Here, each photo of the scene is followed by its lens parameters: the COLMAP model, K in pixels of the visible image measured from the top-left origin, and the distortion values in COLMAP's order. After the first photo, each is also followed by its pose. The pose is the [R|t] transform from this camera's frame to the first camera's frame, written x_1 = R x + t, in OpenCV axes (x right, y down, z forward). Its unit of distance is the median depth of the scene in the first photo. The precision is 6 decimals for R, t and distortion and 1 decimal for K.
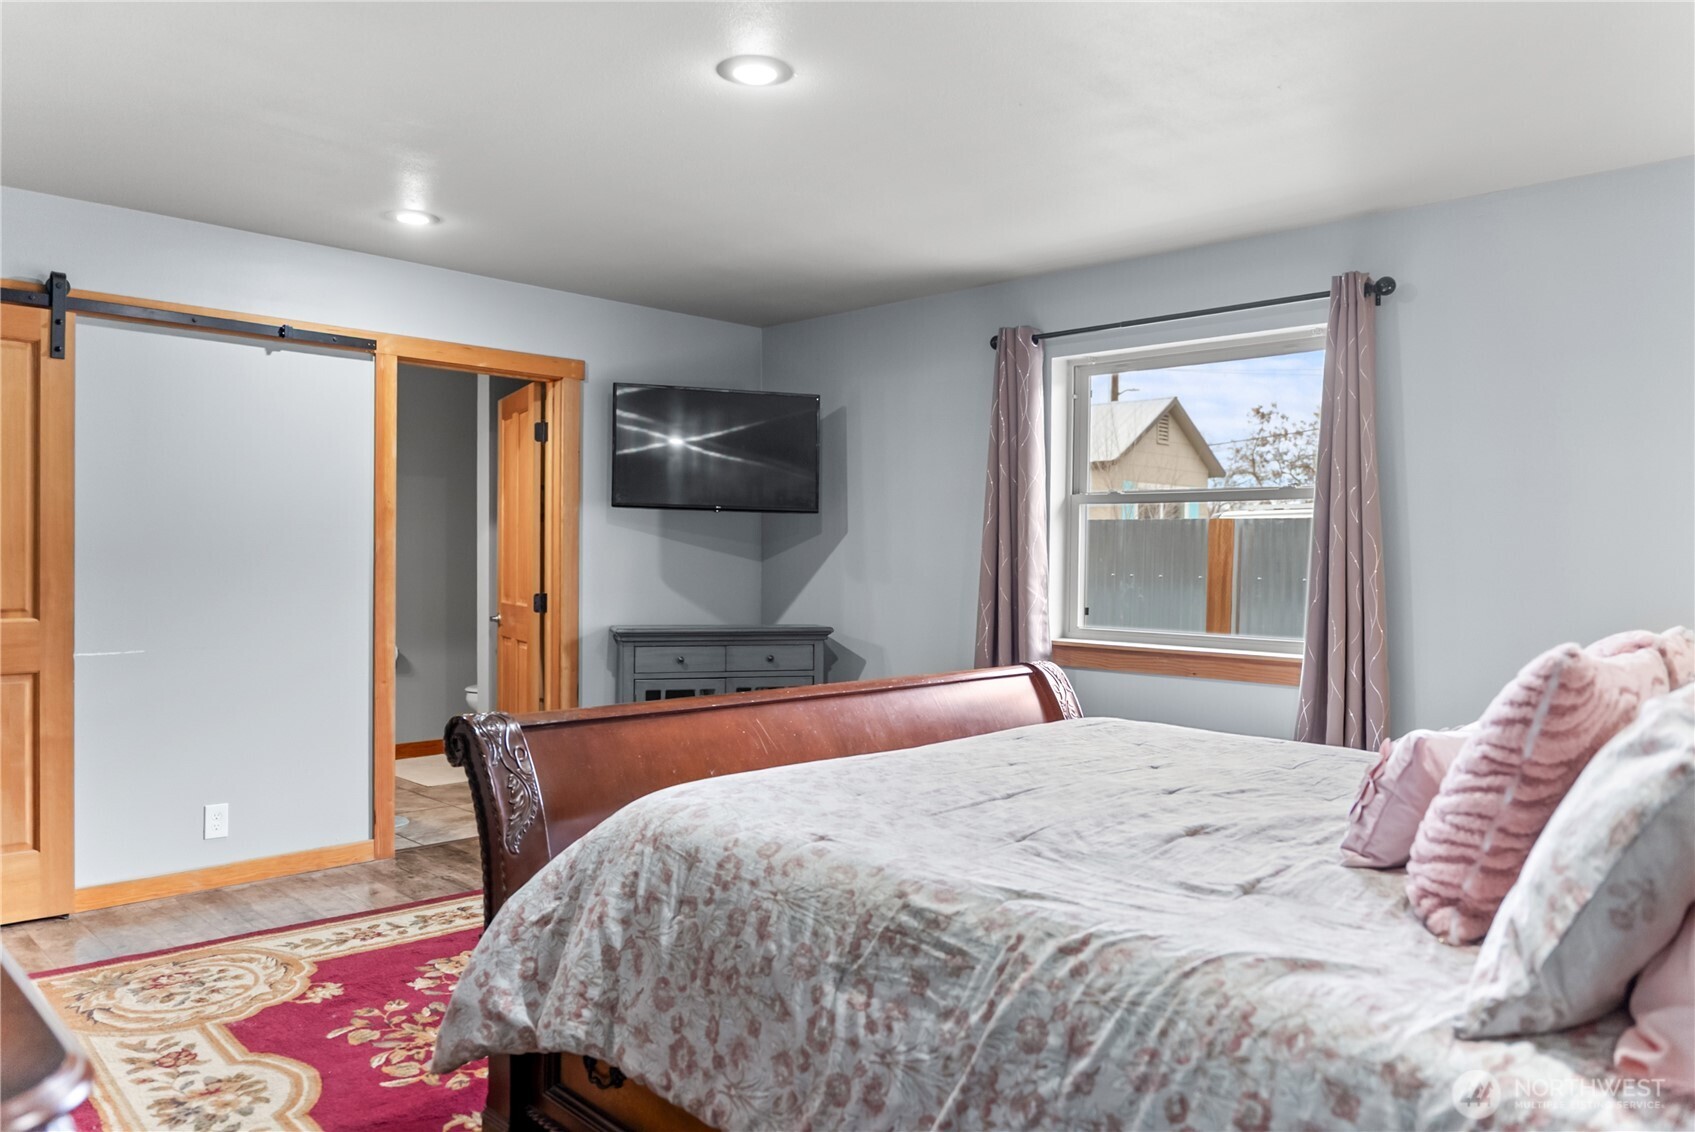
lens RADIAL K [[1151.2, 0, 847.5], [0, 1151.2, 566.0], [0, 0, 1]] dist [-0.017875, 0.001313]
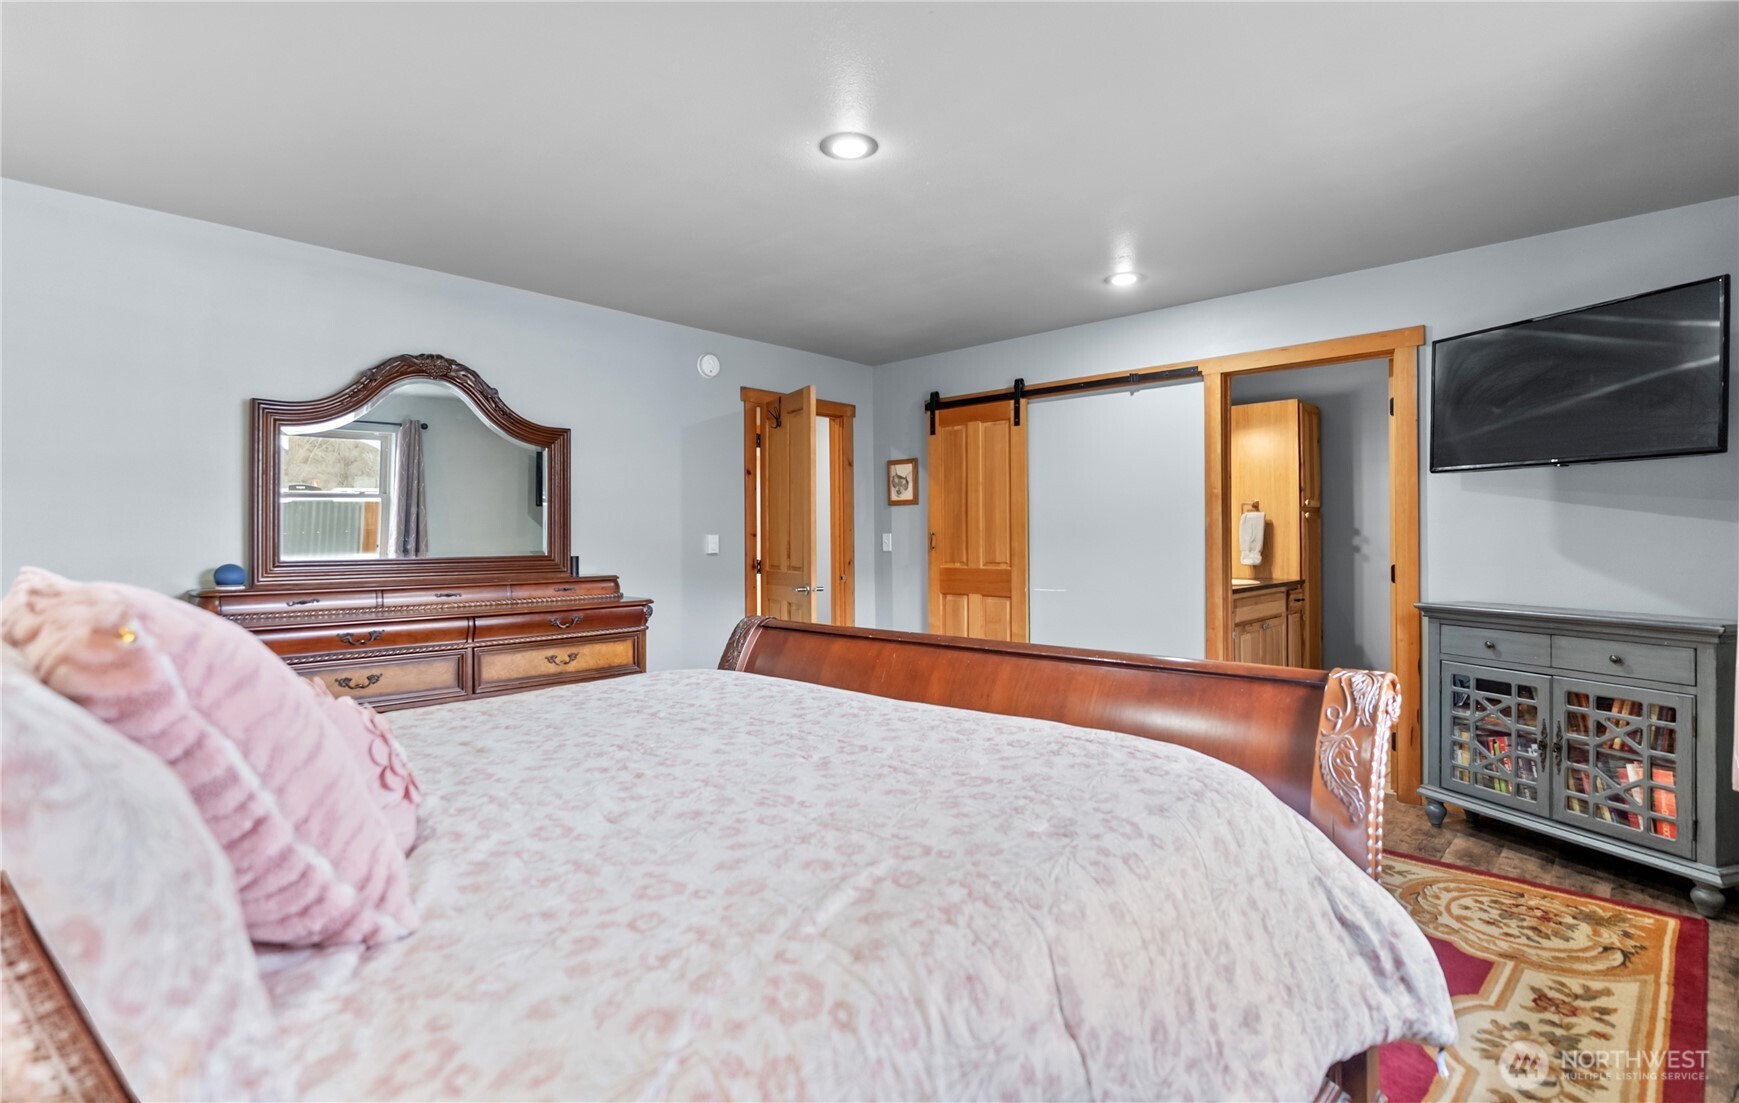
lens RADIAL K [[866.4, 0, 869.5], [0, 866.4, 551.5], [0, 0, 1]] dist [-0.000724, -0.000172]
pose [[0.011720, 0.006170, -0.999912, 0.581081], [-0.000250, 0.999981, 0.006168, 0.009161], [0.999931, 0.000177, 0.011721, 0.617181]]
